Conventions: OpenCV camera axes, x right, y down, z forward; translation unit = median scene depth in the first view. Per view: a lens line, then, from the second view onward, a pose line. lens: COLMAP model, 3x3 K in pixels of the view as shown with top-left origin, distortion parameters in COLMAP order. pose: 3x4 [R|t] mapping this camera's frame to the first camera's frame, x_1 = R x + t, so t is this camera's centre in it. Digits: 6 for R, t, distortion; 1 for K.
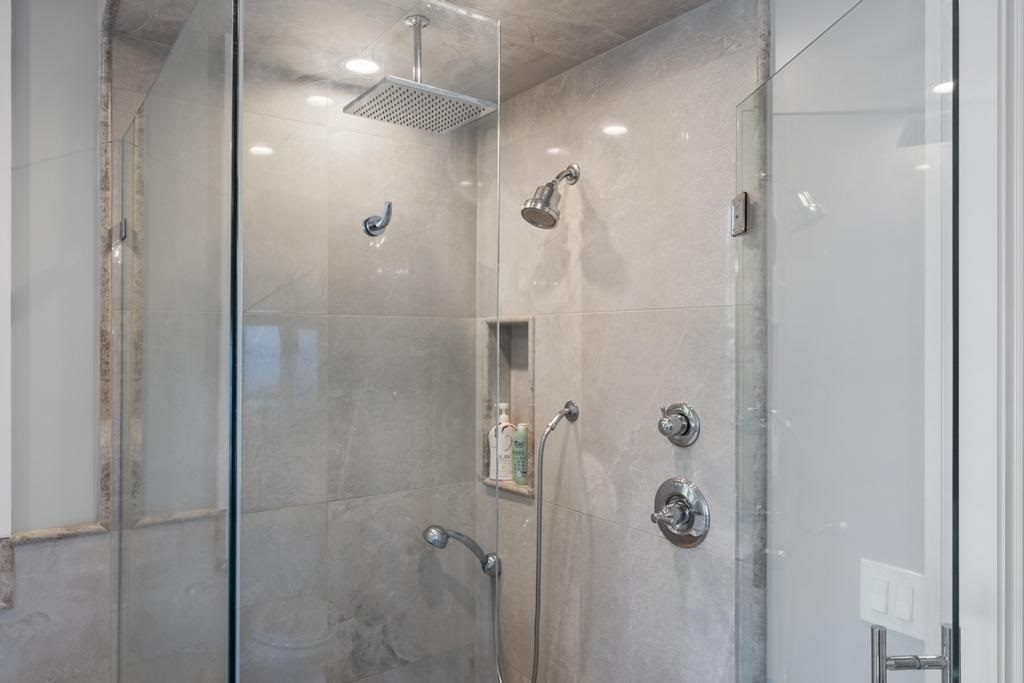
lens RADIAL K [[708.6, 0, 514.1], [0, 708.6, 339.1], [0, 0, 1]] dist [-0.003401, -0.002785]
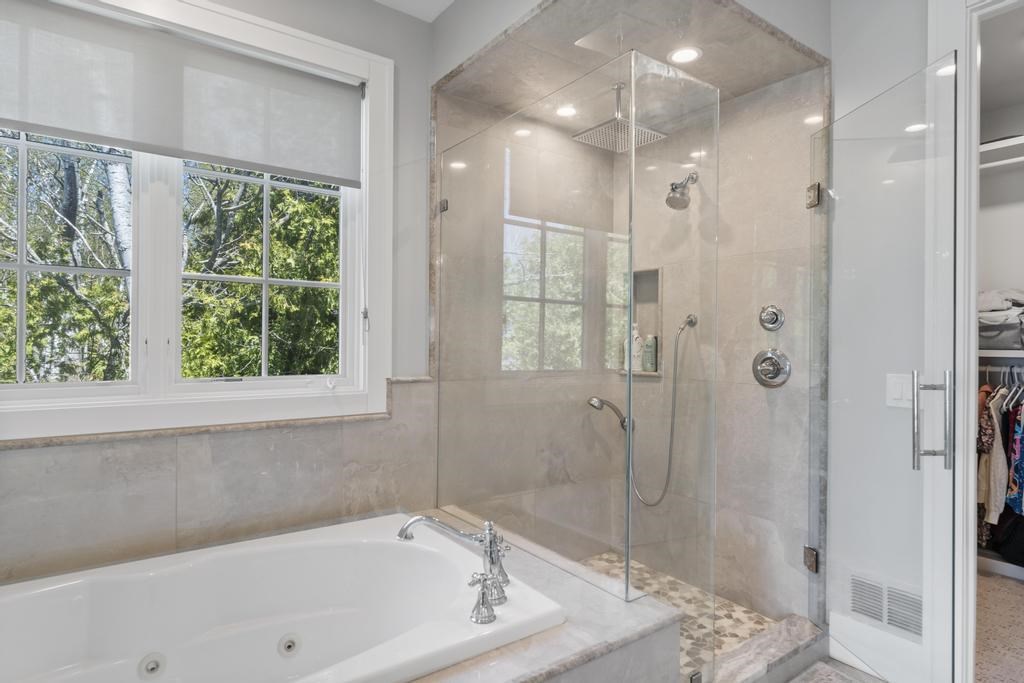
lens RADIAL K [[580.3, 0, 509.3], [0, 580.3, 342.4], [0, 0, 1]] dist [-0.020496, -0.000618]
pose [[0.999947, 0.007173, -0.007443, -0.359713], [-0.007112, 0.999942, 0.008112, 0.155789], [0.007501, -0.008059, 0.999939, -0.386978]]
